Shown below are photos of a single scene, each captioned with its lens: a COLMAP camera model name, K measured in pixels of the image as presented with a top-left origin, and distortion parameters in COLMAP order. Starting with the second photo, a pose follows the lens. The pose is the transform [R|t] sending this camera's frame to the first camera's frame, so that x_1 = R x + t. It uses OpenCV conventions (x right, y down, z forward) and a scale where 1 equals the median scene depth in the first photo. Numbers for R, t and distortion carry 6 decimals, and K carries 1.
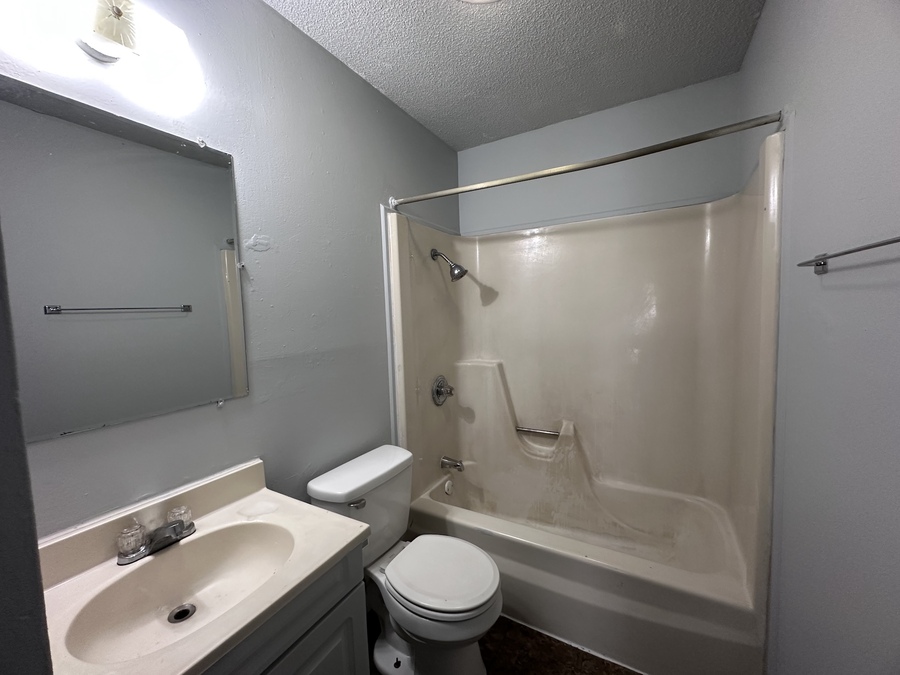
lens RADIAL K [[358.2, 0, 450.5], [0, 358.2, 335.9], [0, 0, 1]] dist [-0.001073, -0.000111]
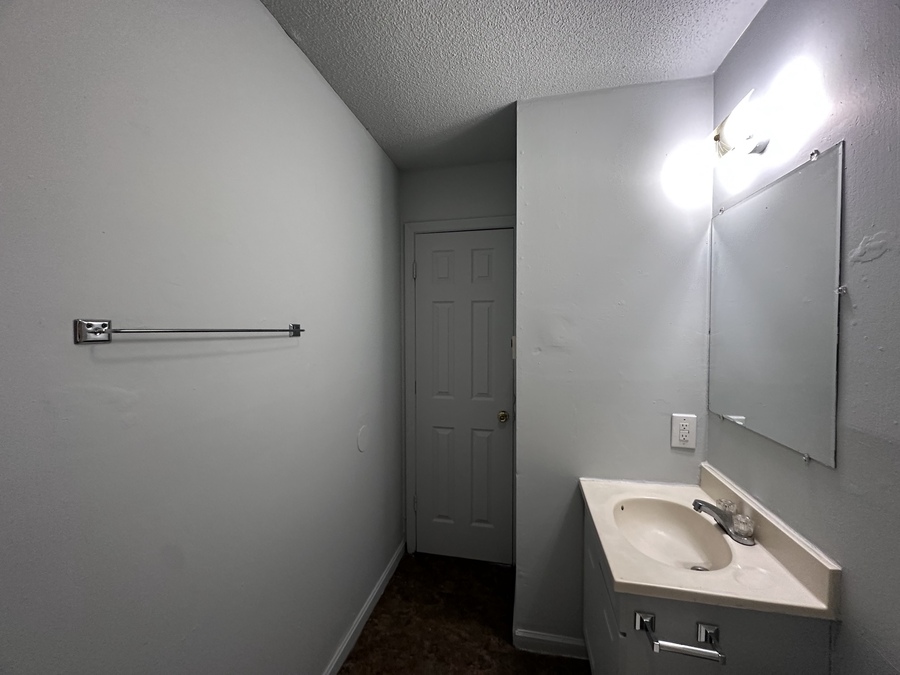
lens RADIAL K [[358.2, 0, 450.1], [0, 358.2, 338.4], [0, 0, 1]] dist [-0.001073, -0.000111]
pose [[-0.953297, 0.045214, -0.298631, 0.372673], [0.014398, 0.994410, 0.104597, -0.180077], [0.301691, 0.095413, -0.948620, 1.408438]]
